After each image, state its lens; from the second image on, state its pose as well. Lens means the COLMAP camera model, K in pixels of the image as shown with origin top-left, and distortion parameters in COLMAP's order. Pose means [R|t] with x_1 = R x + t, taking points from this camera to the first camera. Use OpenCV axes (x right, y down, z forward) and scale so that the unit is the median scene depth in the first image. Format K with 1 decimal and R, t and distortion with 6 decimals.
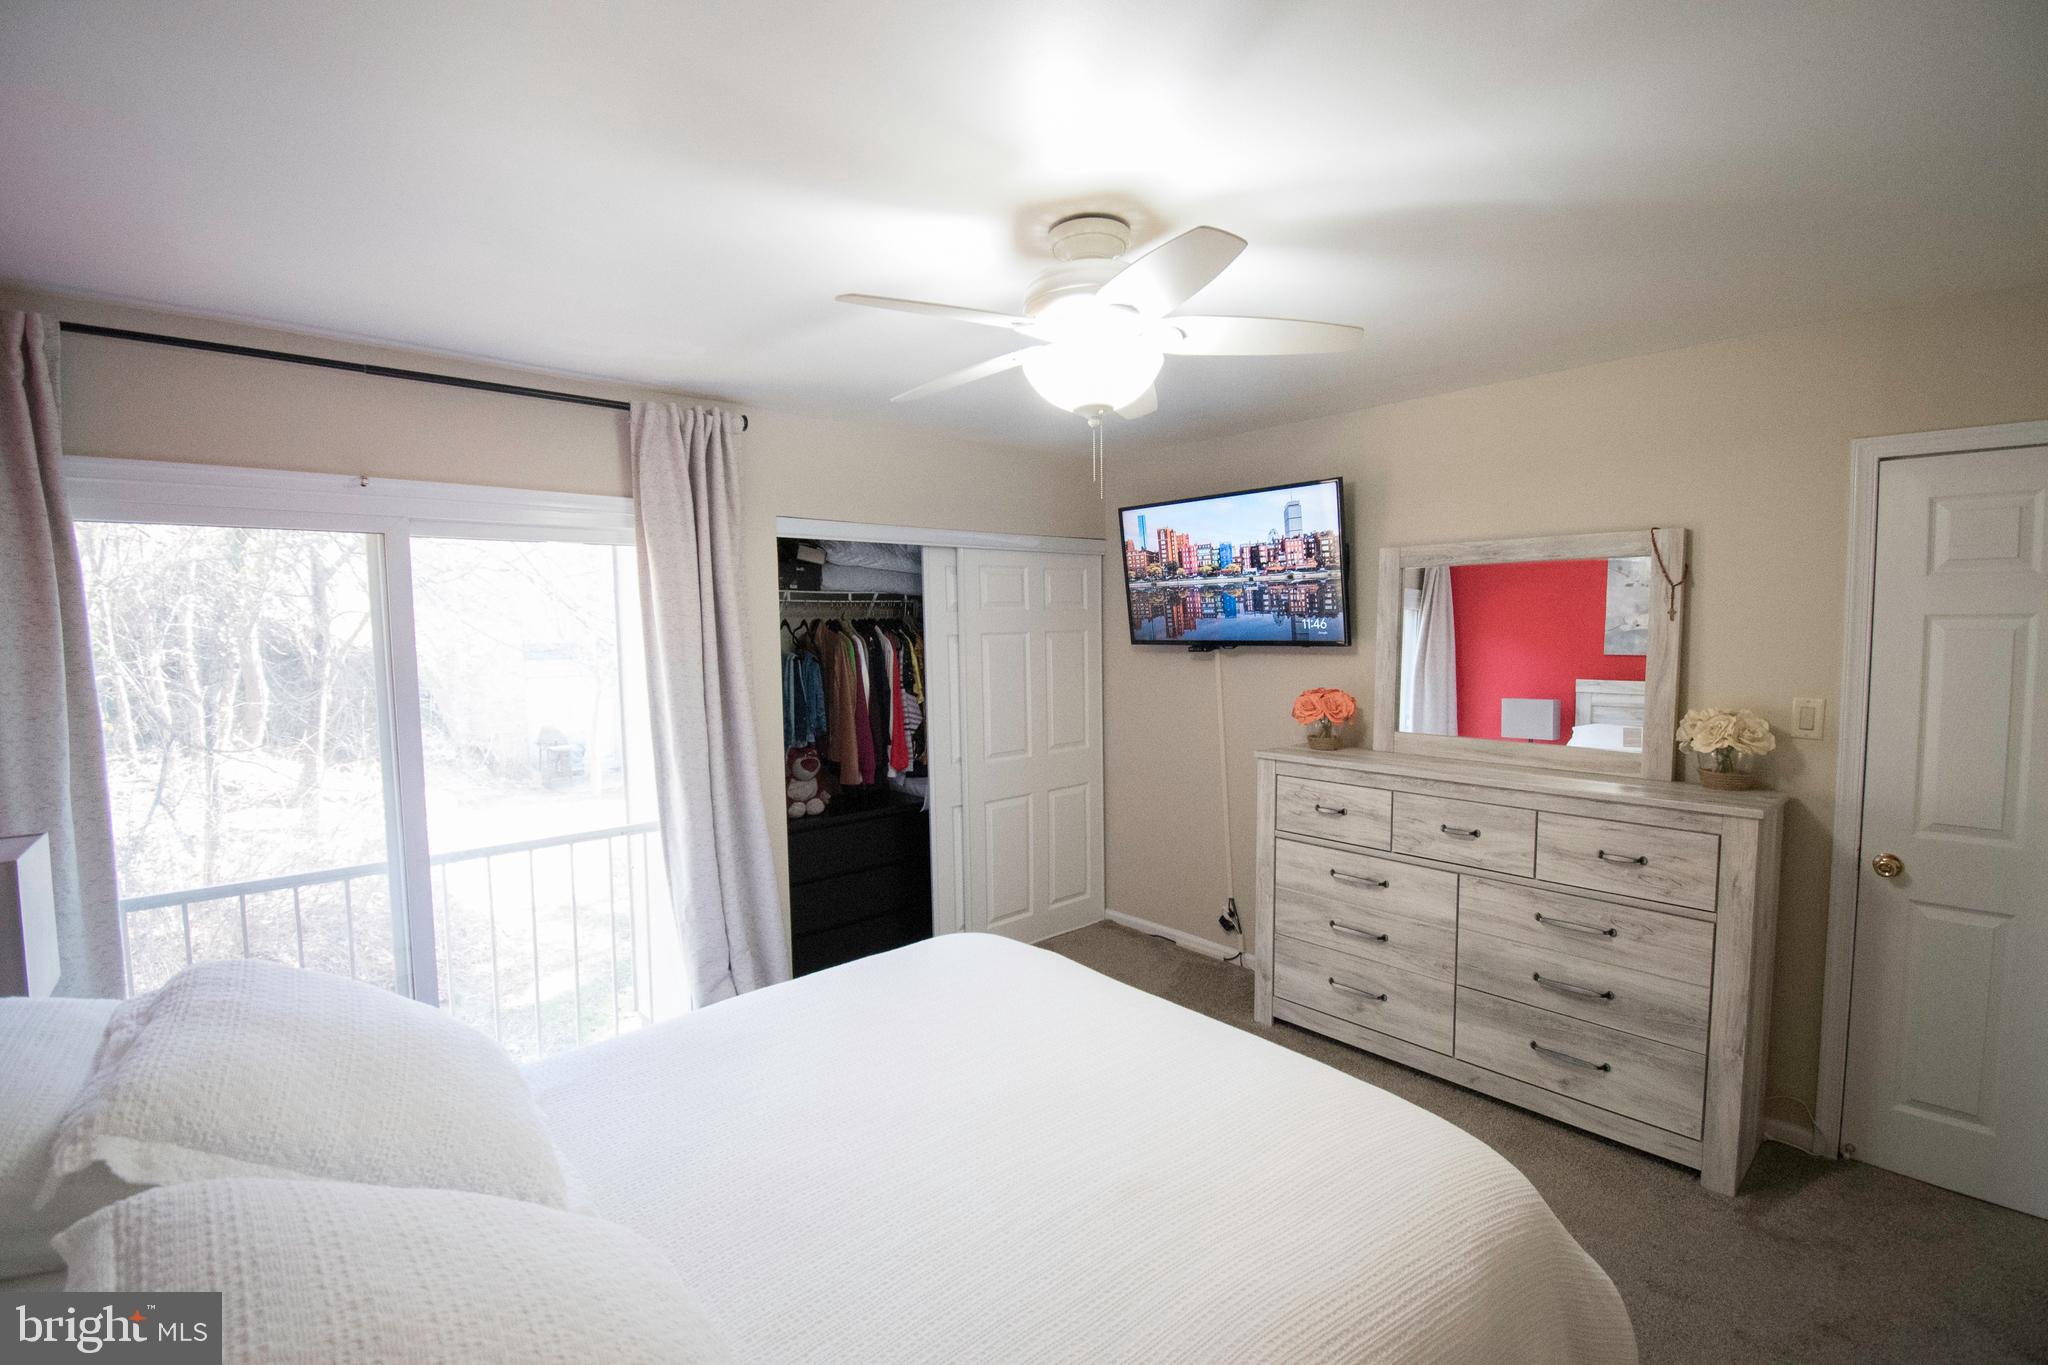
lens RADIAL K [[904.1, 0, 1030.6], [0, 904.1, 688.0], [0, 0, 1]] dist [0.025116, -0.031323]
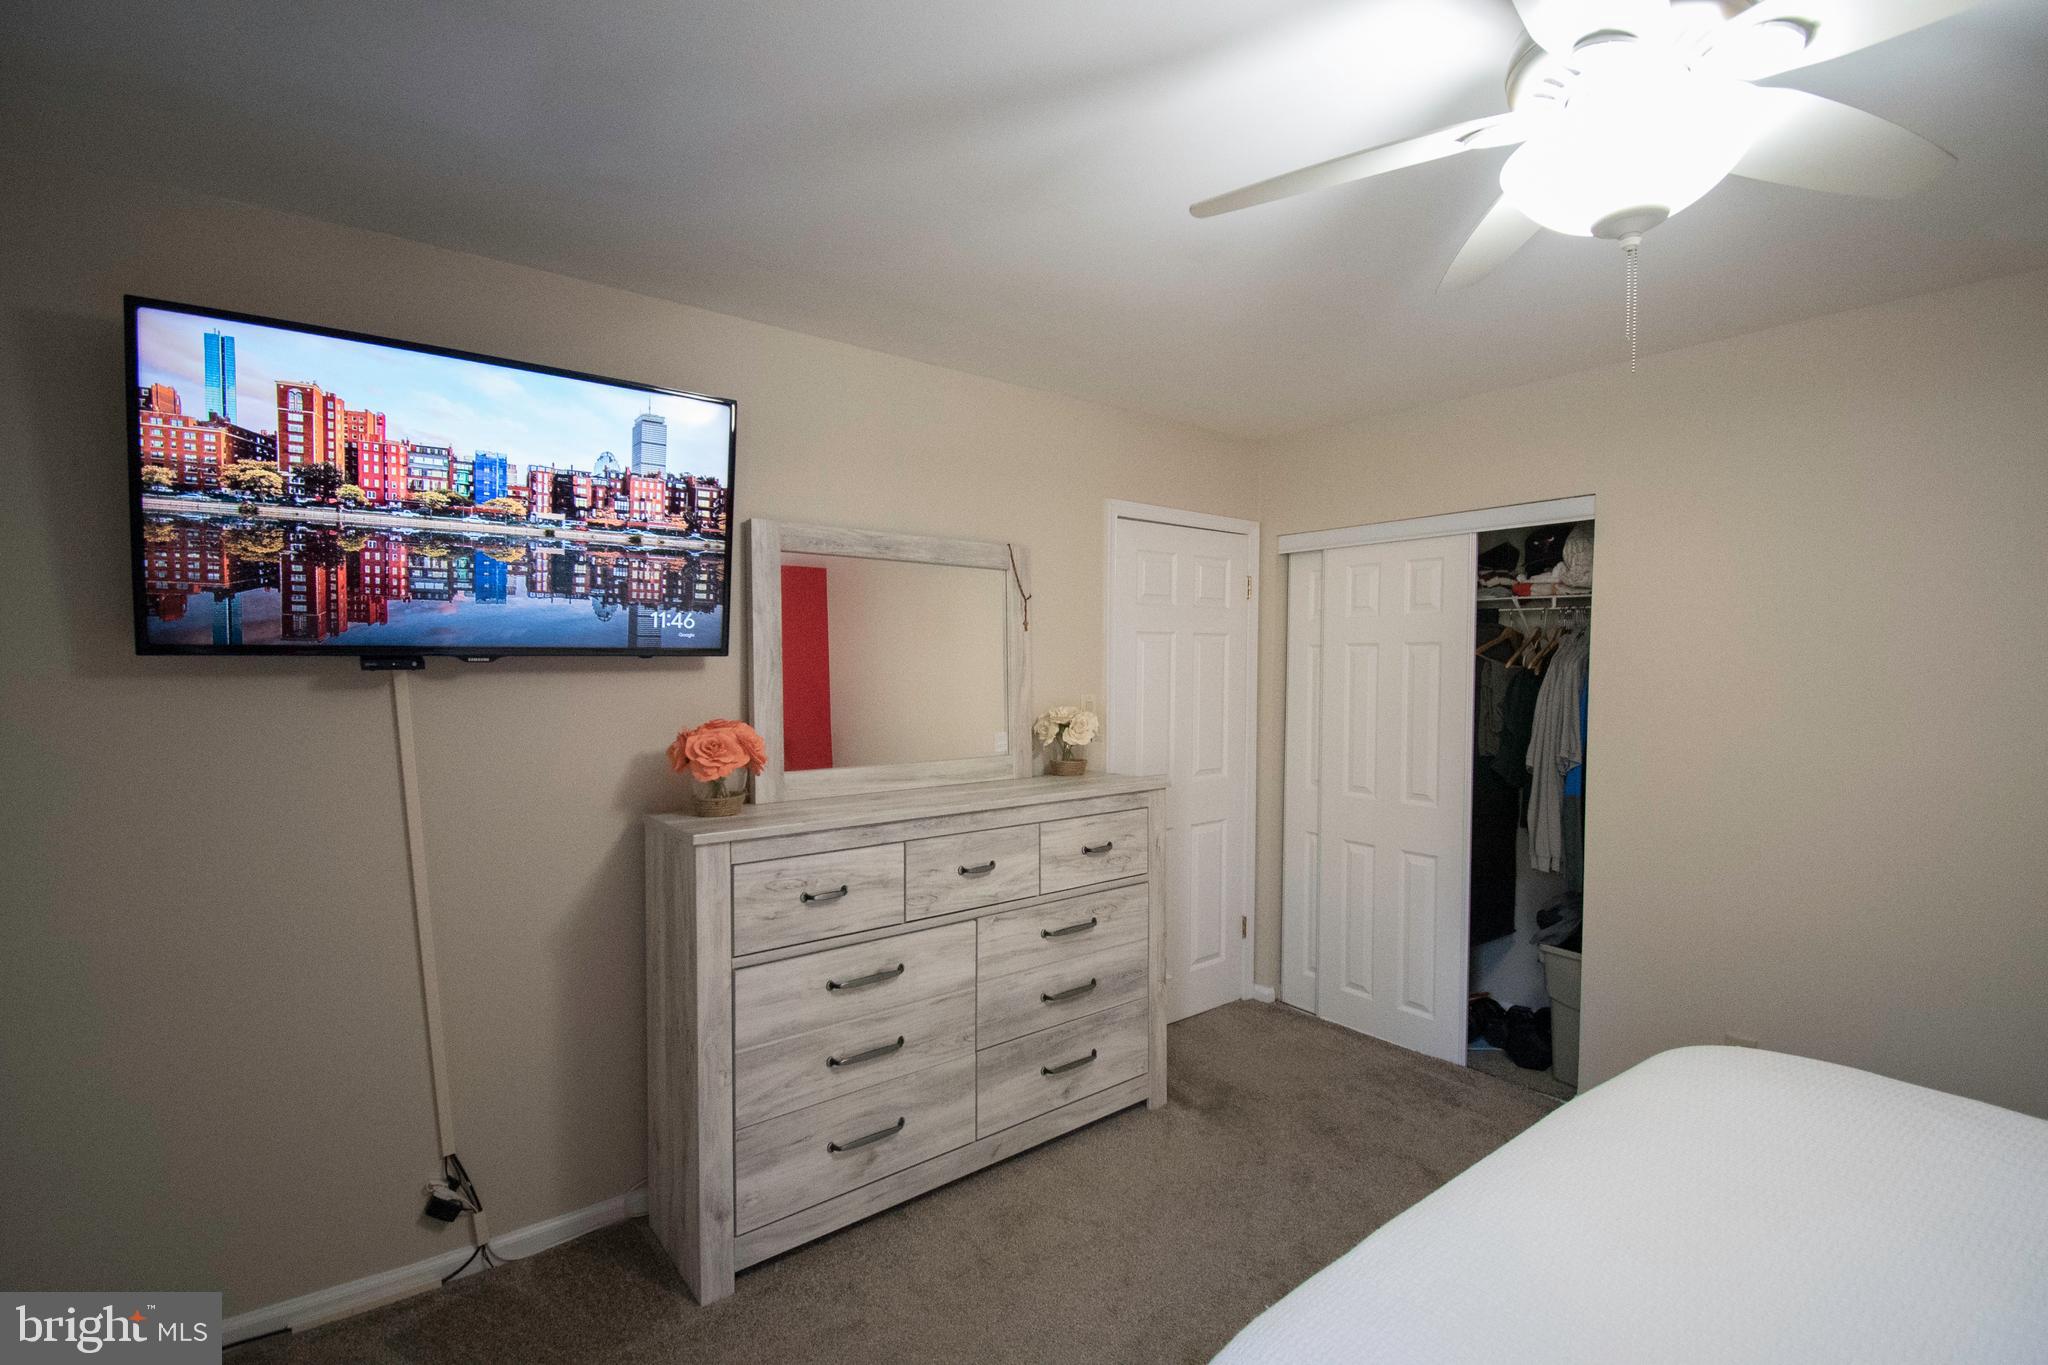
lens RADIAL K [[904.1, 0, 1030.6], [0, 904.1, 688.0], [0, 0, 1]] dist [0.025116, -0.031323]
pose [[0.064278, -0.019343, 0.997745, -0.294723], [0.068686, 0.997527, 0.014914, -0.016348], [-0.995565, 0.067572, 0.065448, 0.707978]]
